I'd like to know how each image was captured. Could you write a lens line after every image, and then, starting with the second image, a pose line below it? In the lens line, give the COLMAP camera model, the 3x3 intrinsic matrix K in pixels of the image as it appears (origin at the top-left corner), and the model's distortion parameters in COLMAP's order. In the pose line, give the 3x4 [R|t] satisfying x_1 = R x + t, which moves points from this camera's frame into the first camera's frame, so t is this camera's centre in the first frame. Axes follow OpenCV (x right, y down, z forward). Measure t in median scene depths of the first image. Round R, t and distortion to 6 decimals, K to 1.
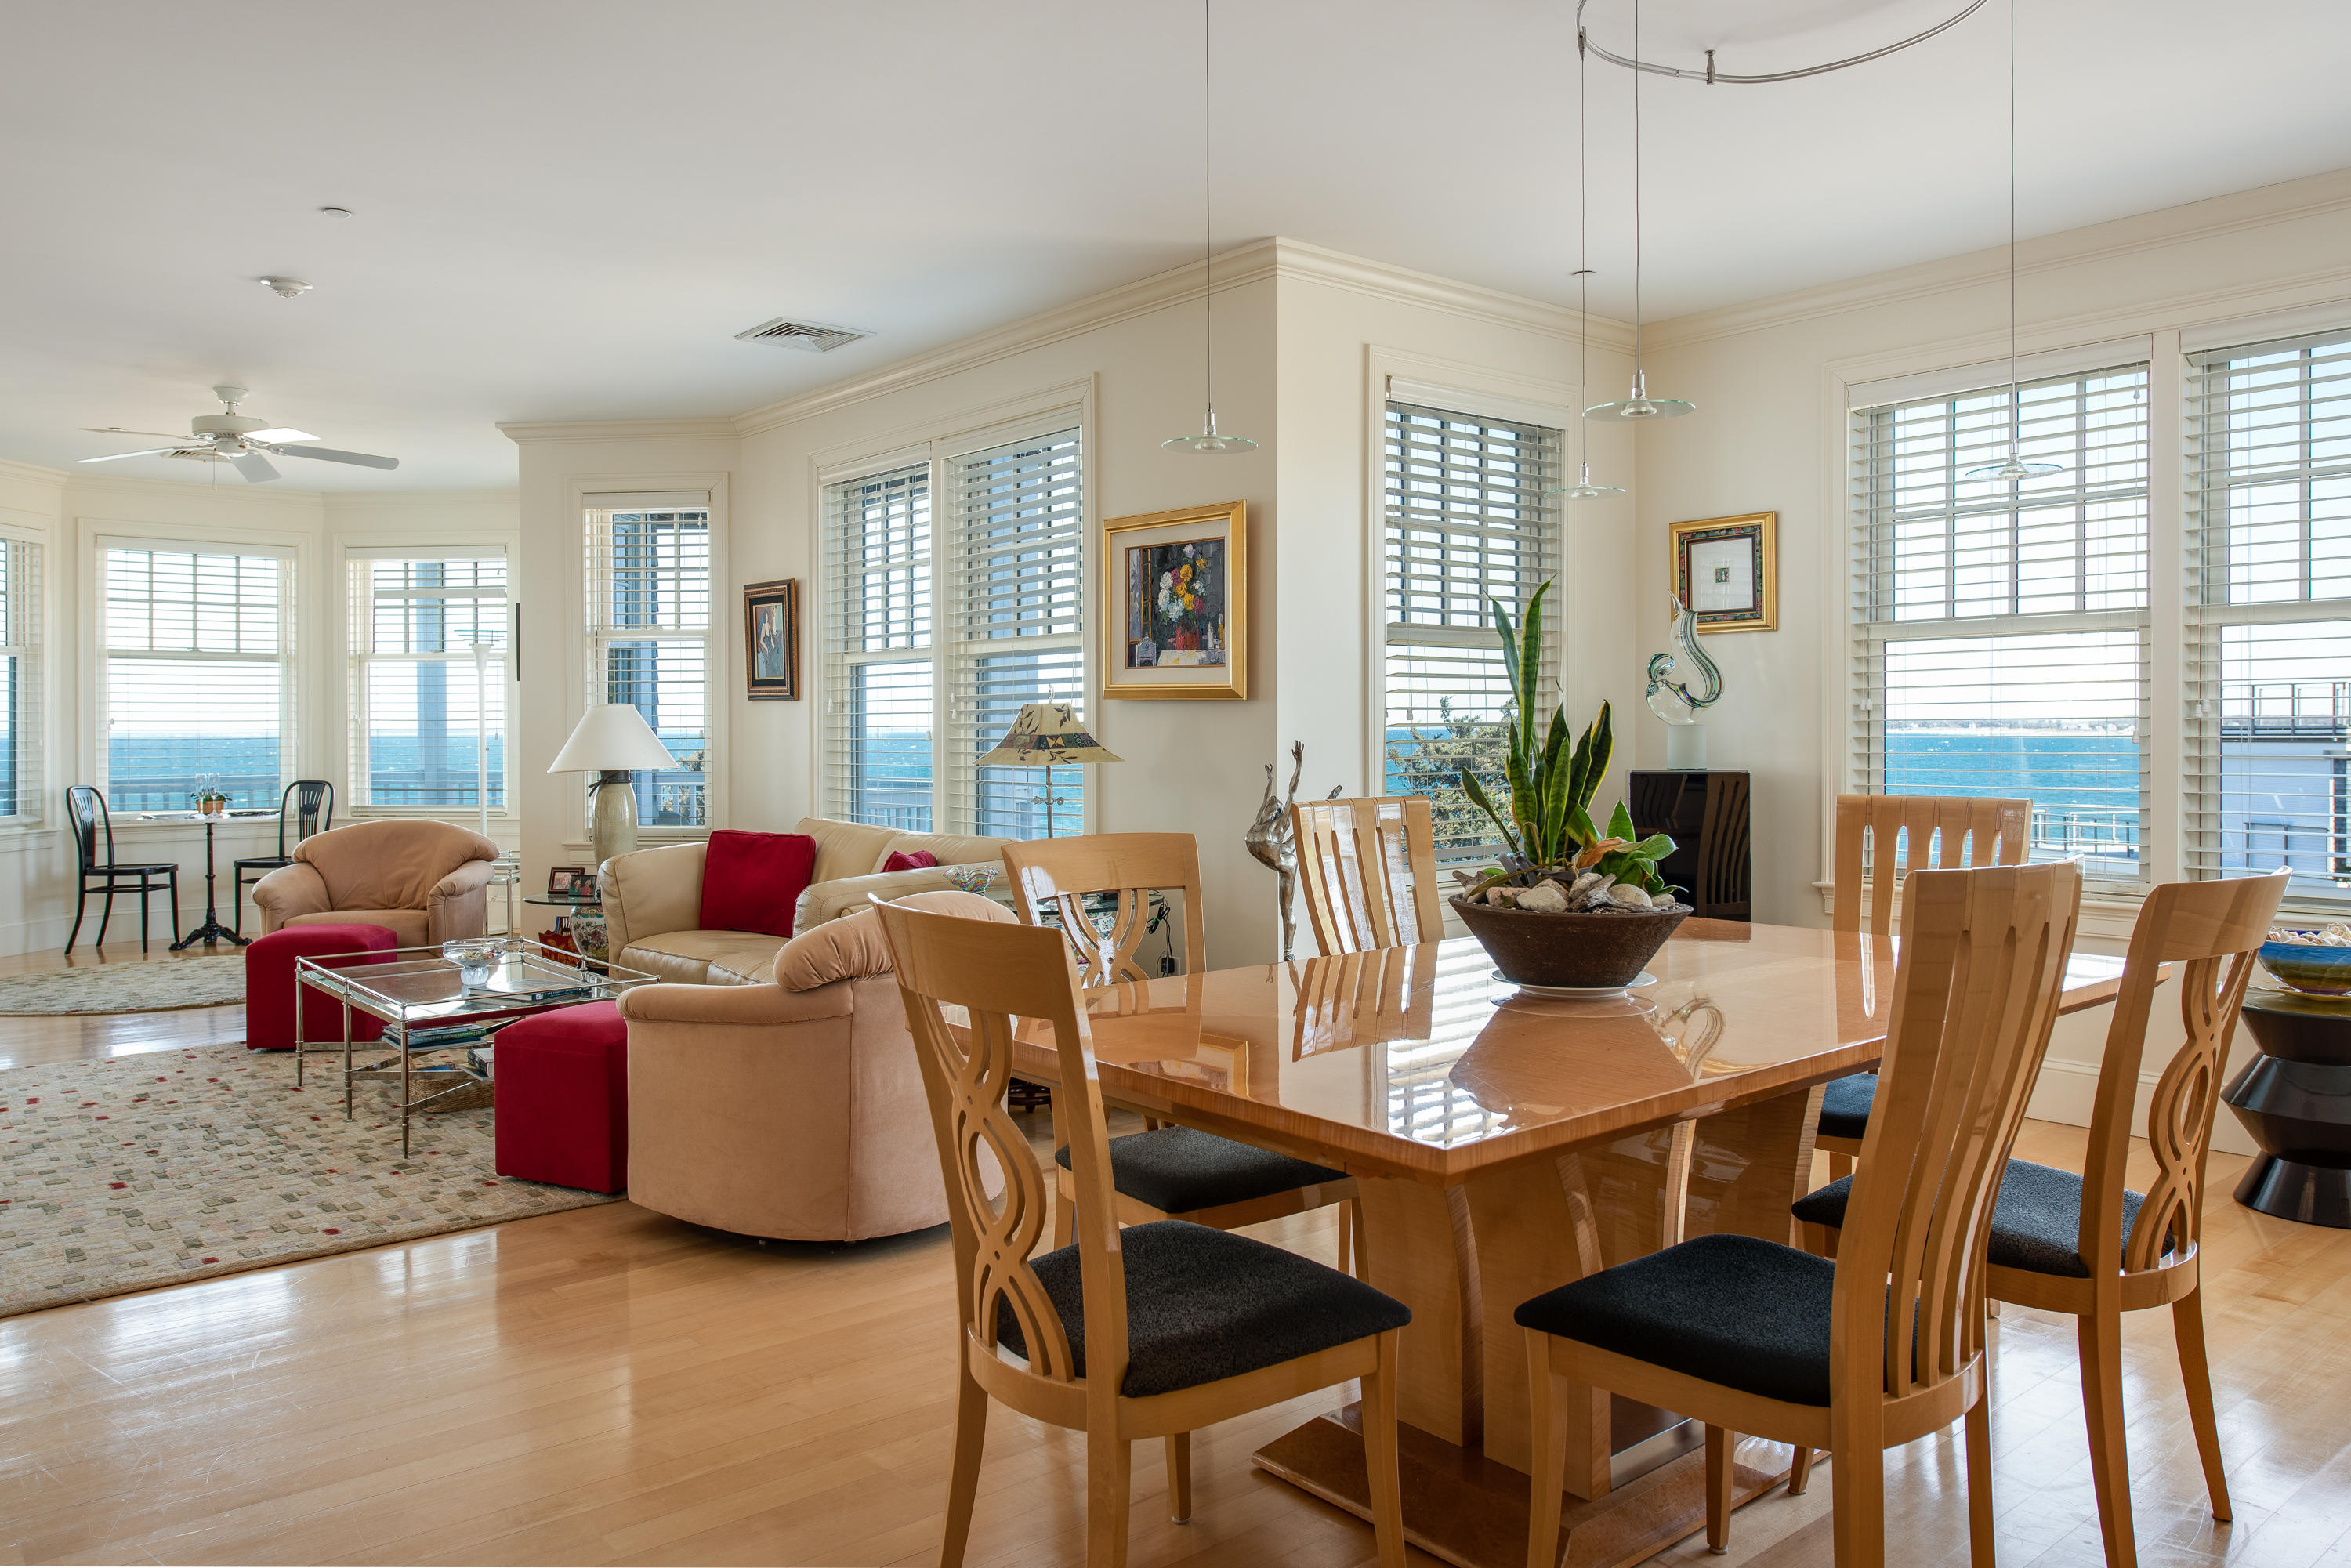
lens RADIAL K [[1642.9, 0, 1175.1], [0, 1642.9, 762.3], [0, 0, 1]] dist [0.004707, -0.003445]
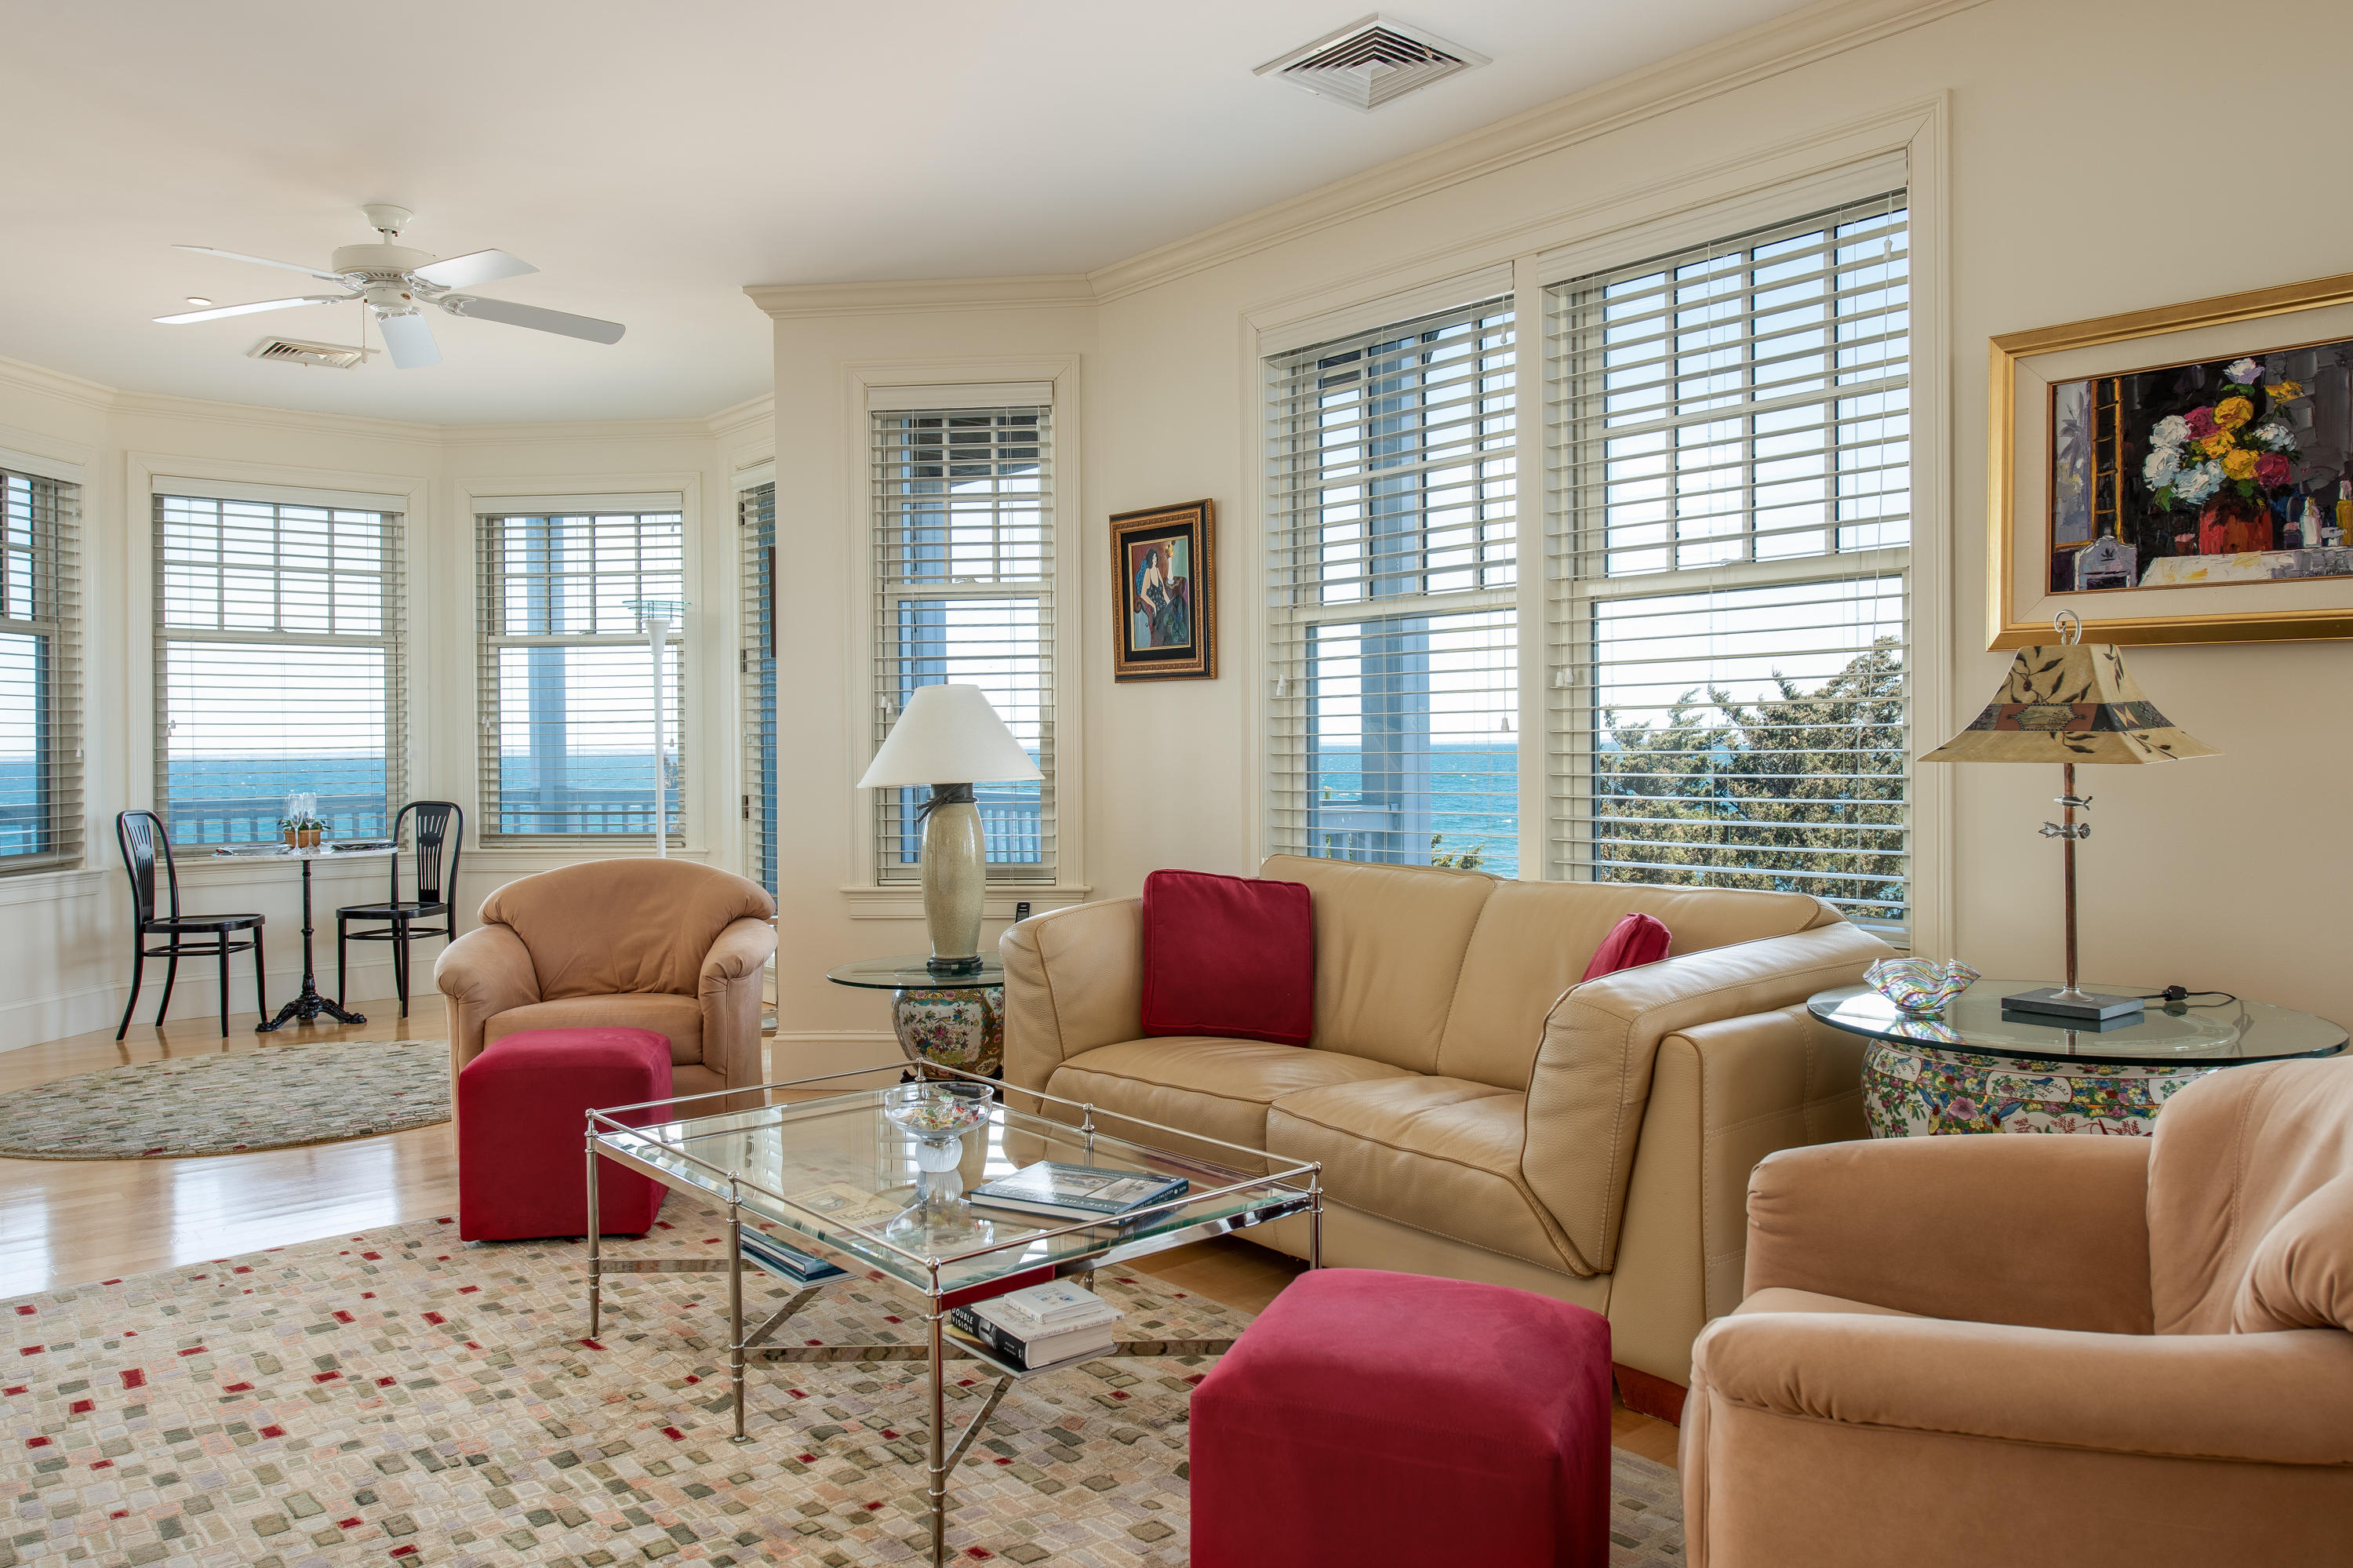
lens RADIAL K [[1644.5, 0, 1161.1], [0, 1644.5, 776.4], [0, 0, 1]] dist [0.004707, -0.003445]
pose [[0.999985, -0.005348, -0.000836, -0.256000], [0.005346, 0.999983, -0.002128, 0.003847], [0.000847, 0.002123, 0.999997, 0.328584]]
